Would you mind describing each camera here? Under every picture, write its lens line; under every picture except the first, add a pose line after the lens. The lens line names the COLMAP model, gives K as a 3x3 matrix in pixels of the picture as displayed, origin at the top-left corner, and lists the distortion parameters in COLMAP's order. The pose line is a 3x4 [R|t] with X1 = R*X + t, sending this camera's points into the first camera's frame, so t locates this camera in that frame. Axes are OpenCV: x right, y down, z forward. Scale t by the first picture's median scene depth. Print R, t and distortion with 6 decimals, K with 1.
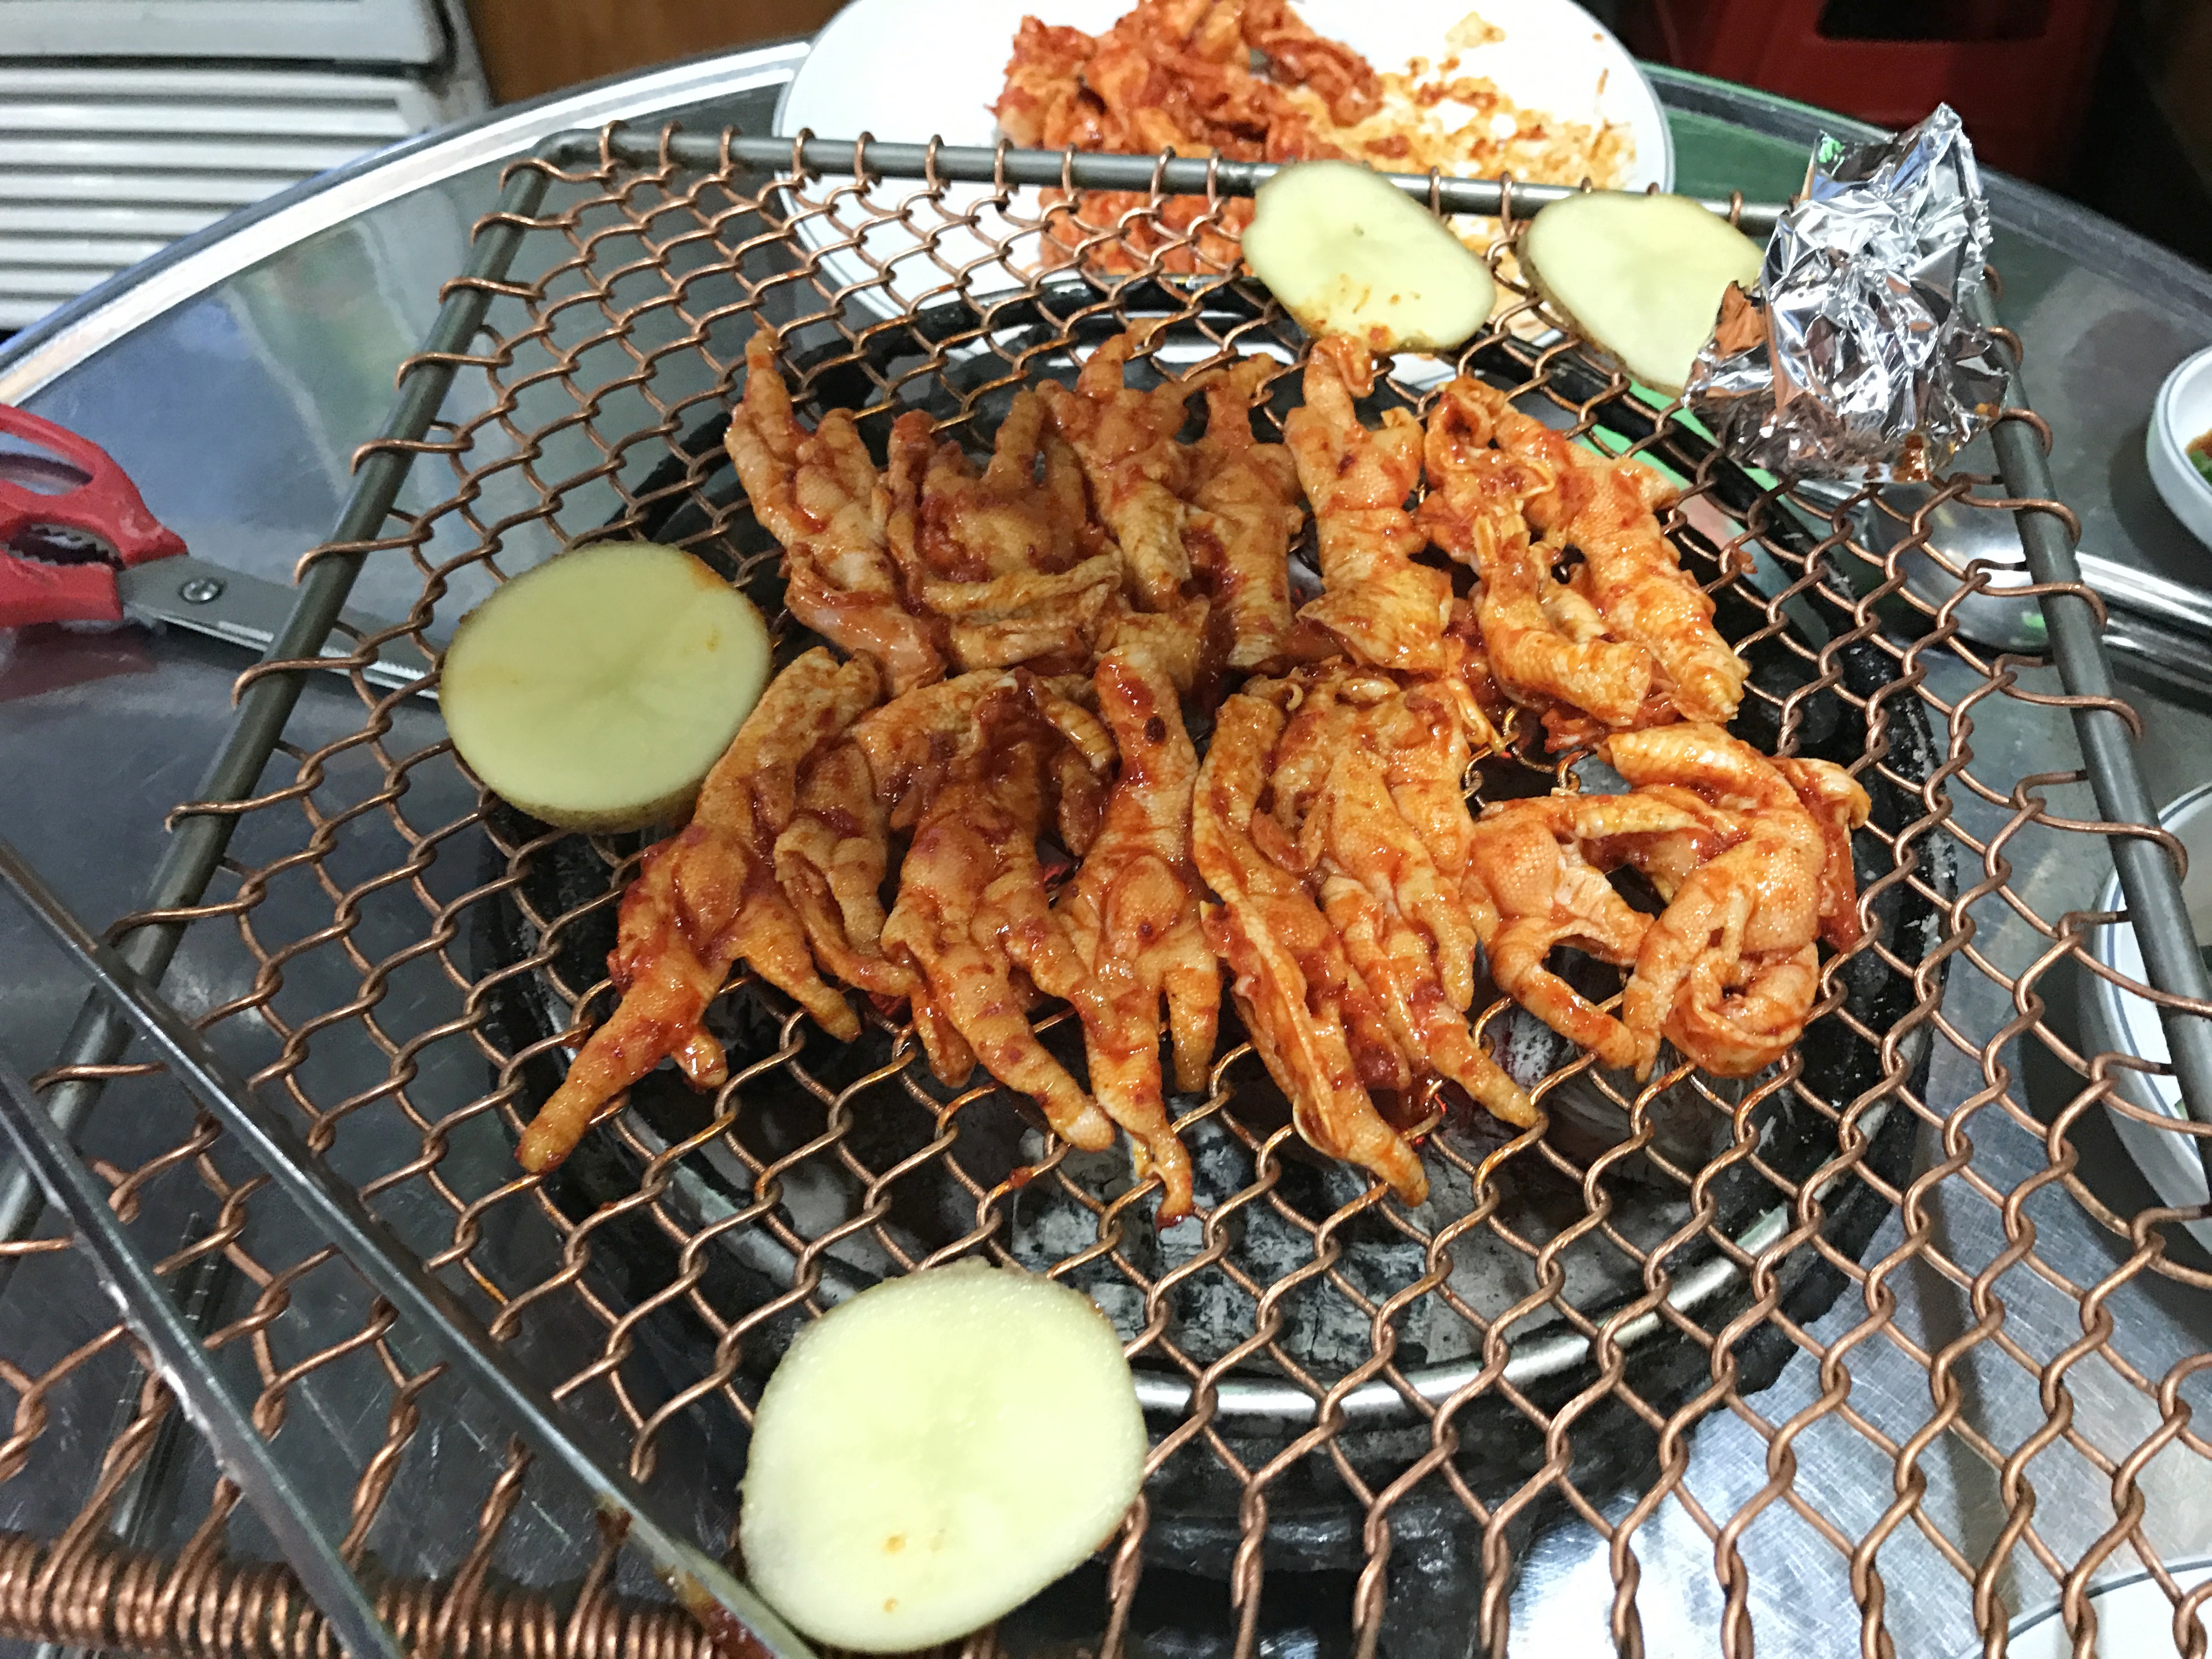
lens RADIAL K [[1771.3, 0, 1106.0], [0, 1771.3, 829.5], [0, 0, 1]] dist [0.074423, -0.250307]
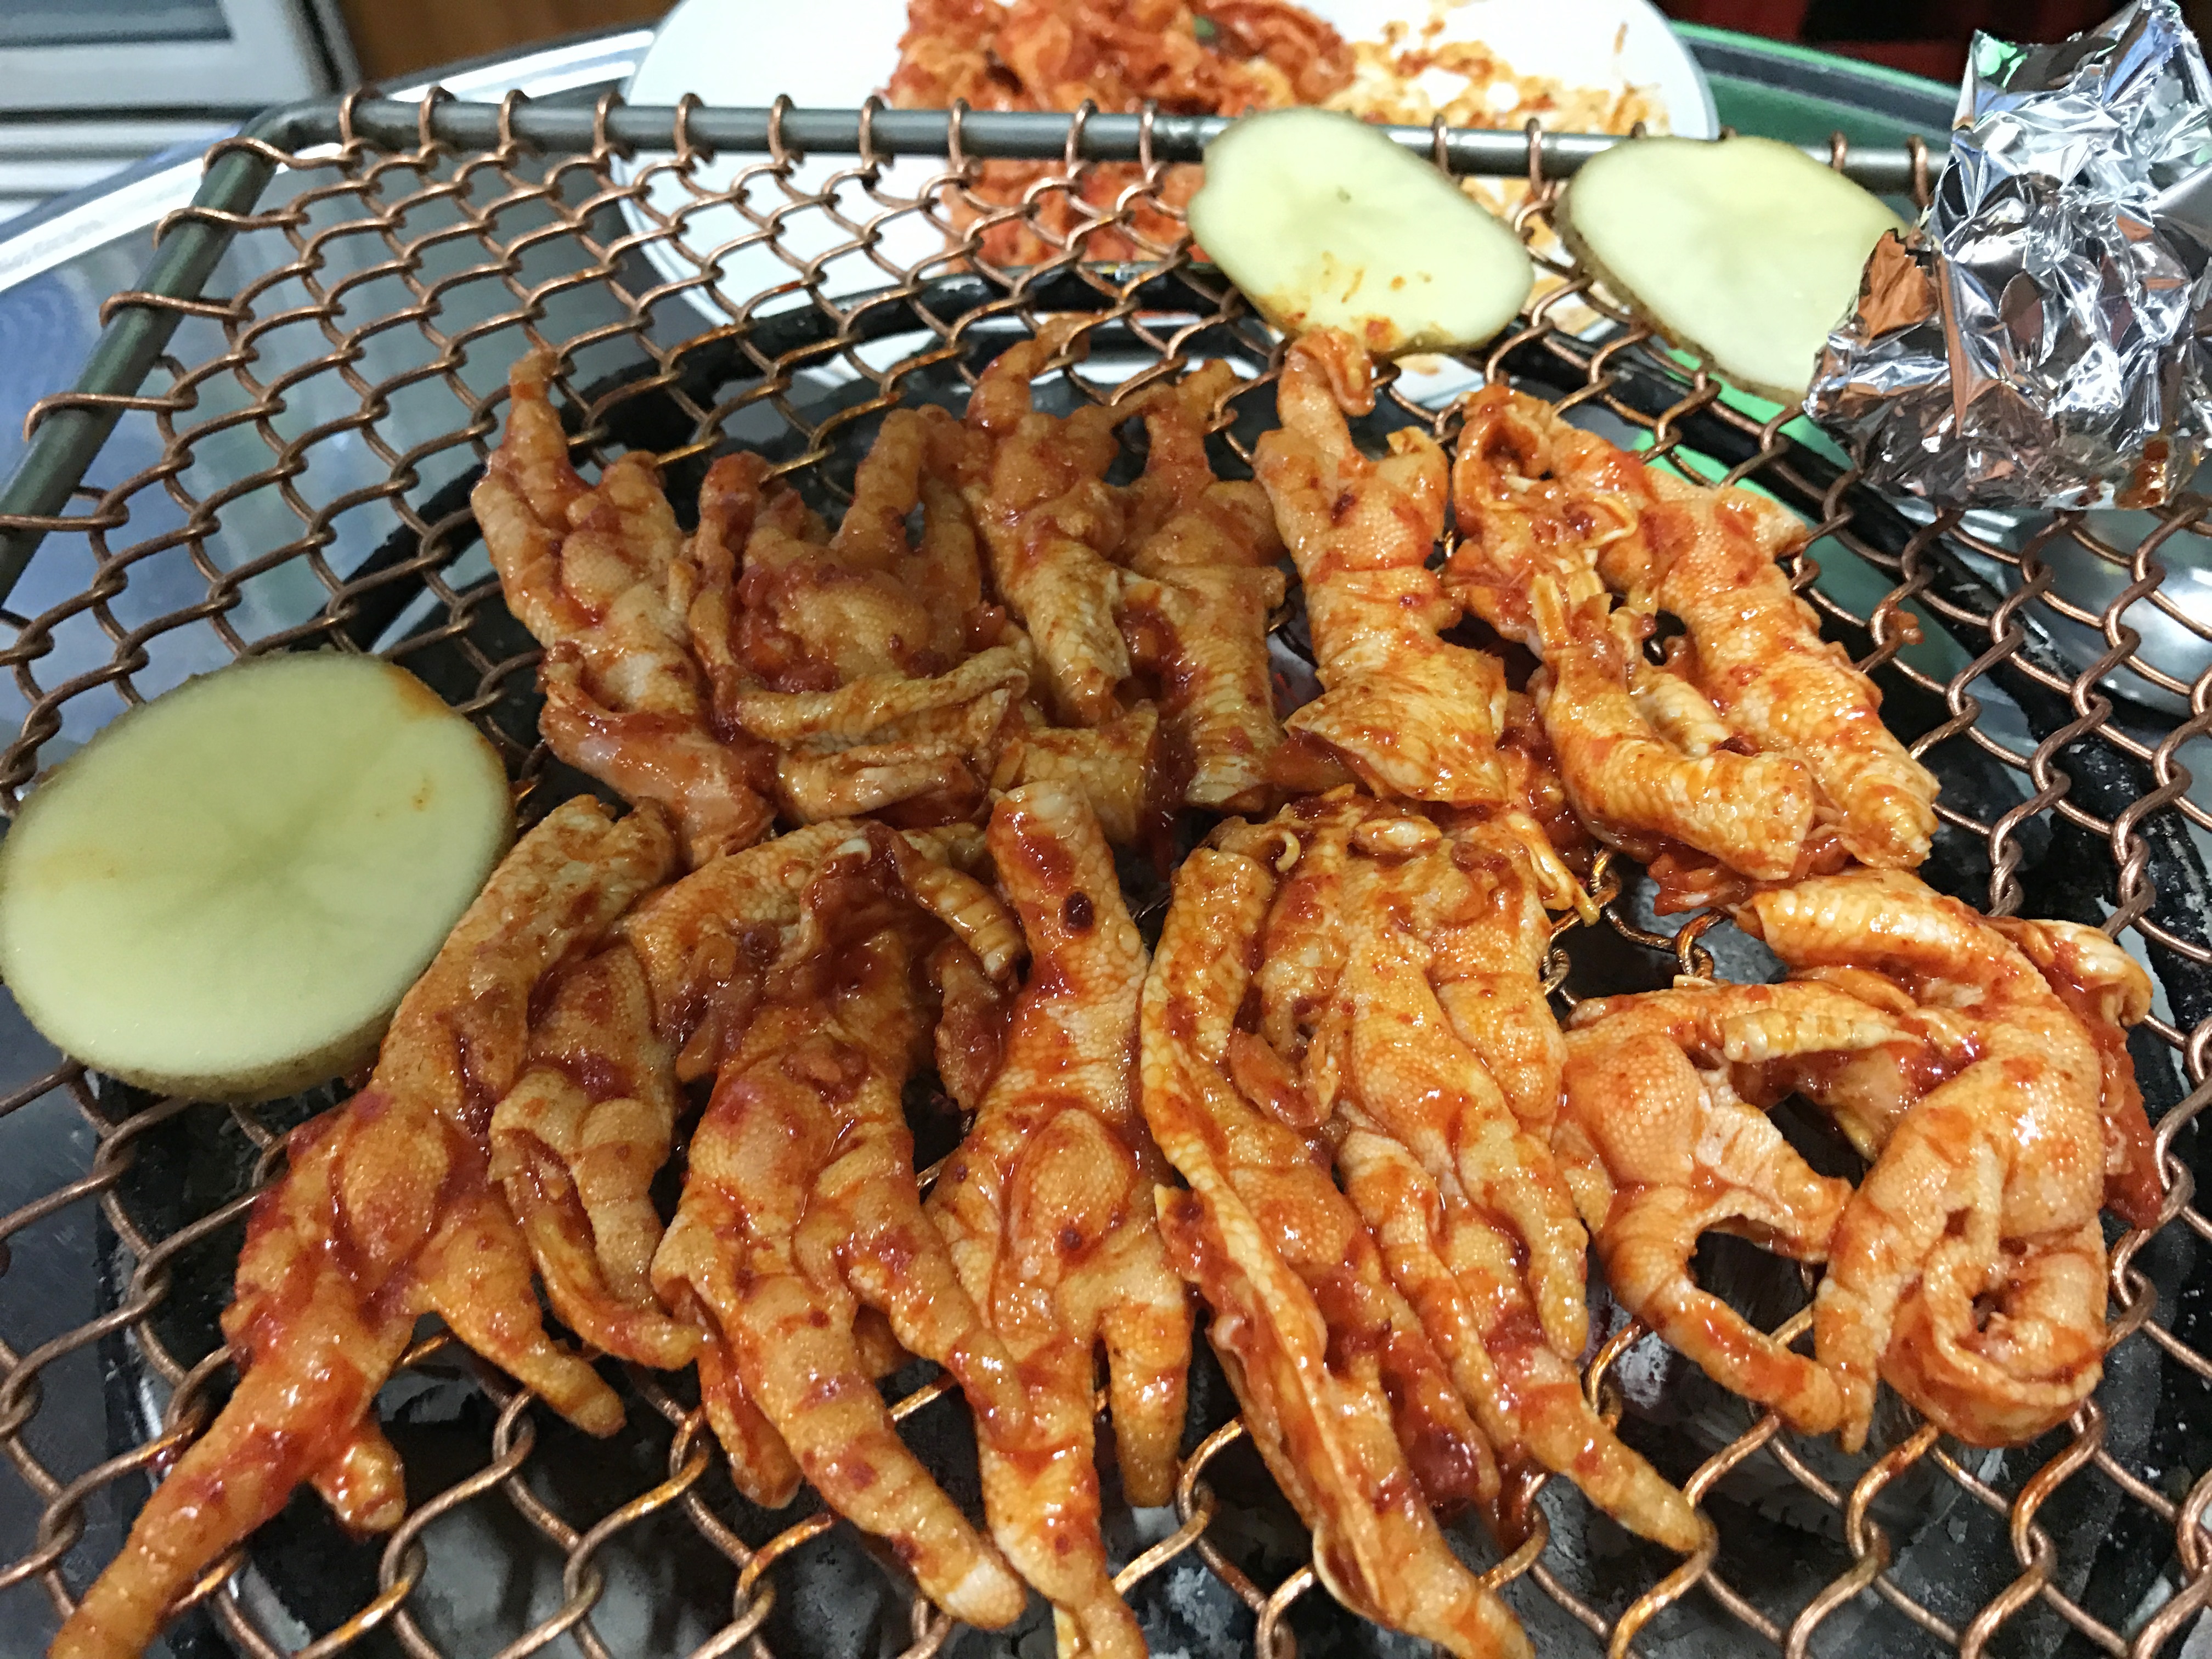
lens RADIAL K [[1834.8, 0, 1106.0], [0, 1834.8, 829.5], [0, 0, 1]] dist [-0.005642, -0.006648]
pose [[0.999337, -0.032949, 0.015492, 0.026561], [0.033439, 0.998912, -0.032520, -0.060847], [-0.014403, 0.033017, 0.999351, 0.297920]]
